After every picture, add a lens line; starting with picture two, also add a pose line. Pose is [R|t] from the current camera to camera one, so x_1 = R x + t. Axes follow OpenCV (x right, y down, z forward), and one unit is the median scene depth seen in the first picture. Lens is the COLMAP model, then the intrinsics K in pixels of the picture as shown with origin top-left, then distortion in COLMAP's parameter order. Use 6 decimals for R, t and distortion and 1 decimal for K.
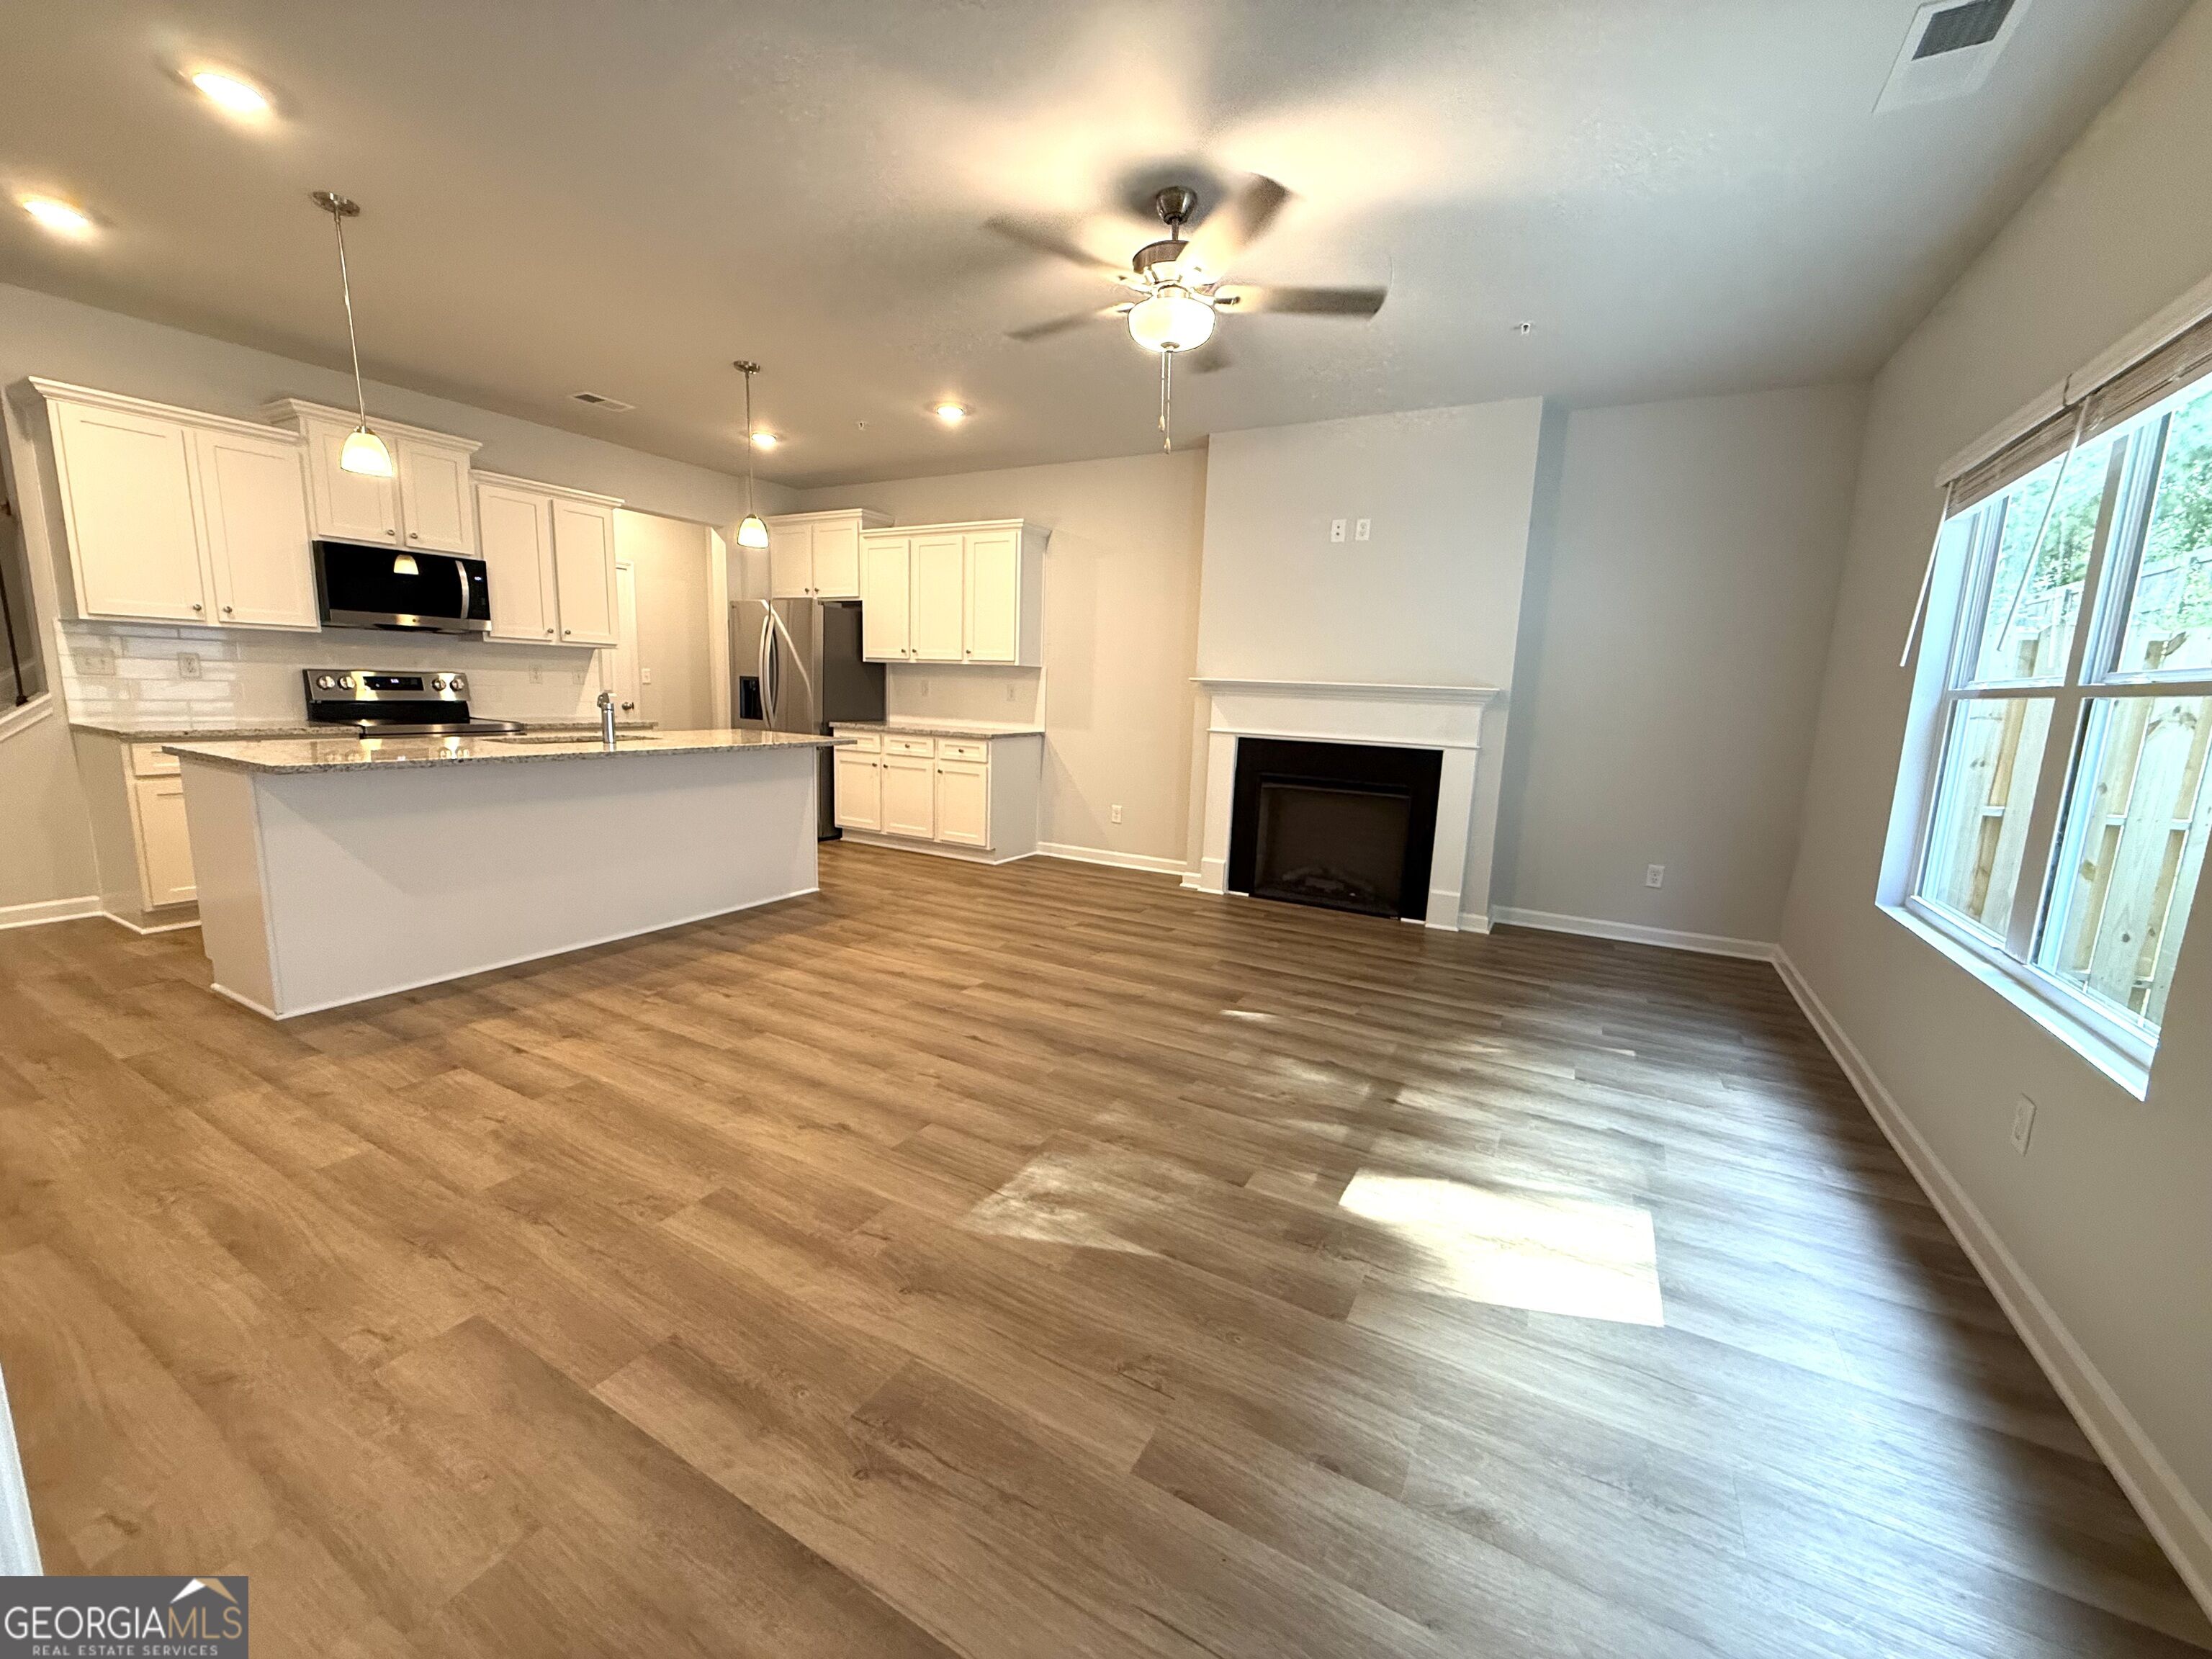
lens RADIAL K [[880.2, 0, 1098.5], [0, 880.2, 832.7], [0, 0, 1]] dist [-0.000421, 0.000590]
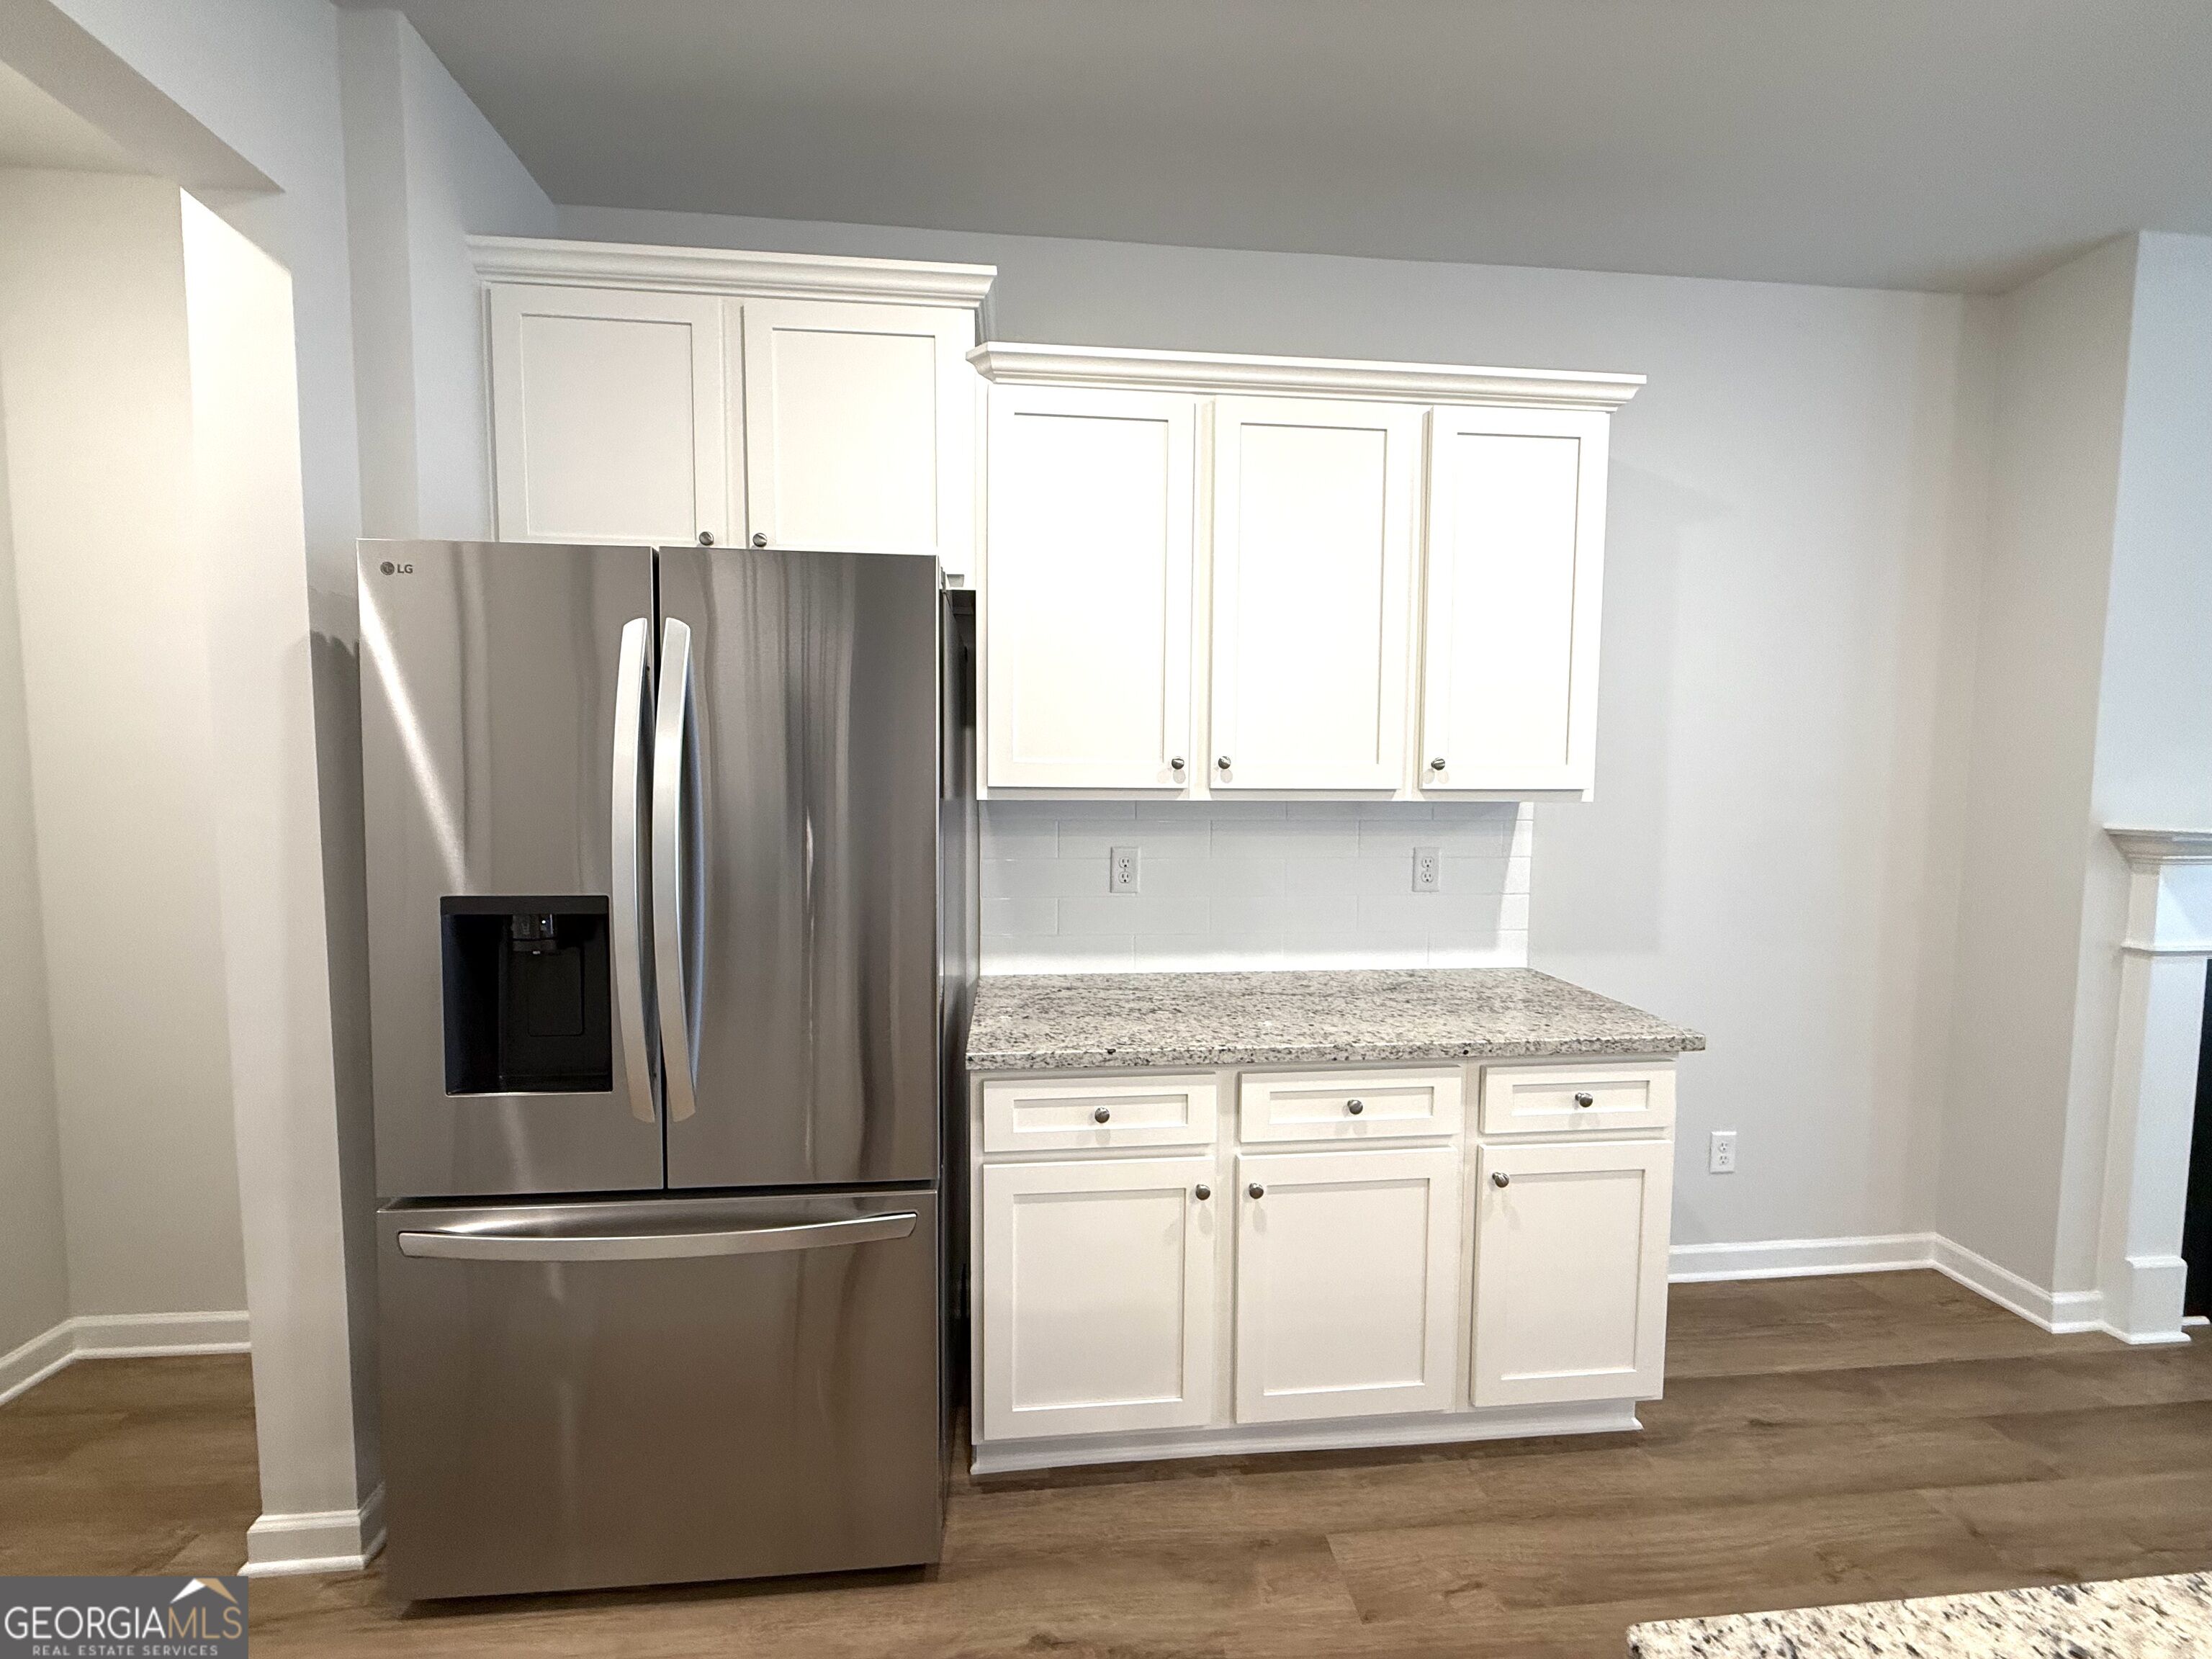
lens RADIAL K [[880.2, 0, 1103.5], [0, 880.2, 836.1], [0, 0, 1]] dist [-0.000421, 0.000590]
pose [[0.820373, -0.072011, 0.567276, -0.669423], [0.119282, 0.991766, -0.046604, -0.278169], [-0.559249, 0.105899, 0.822208, 1.248791]]
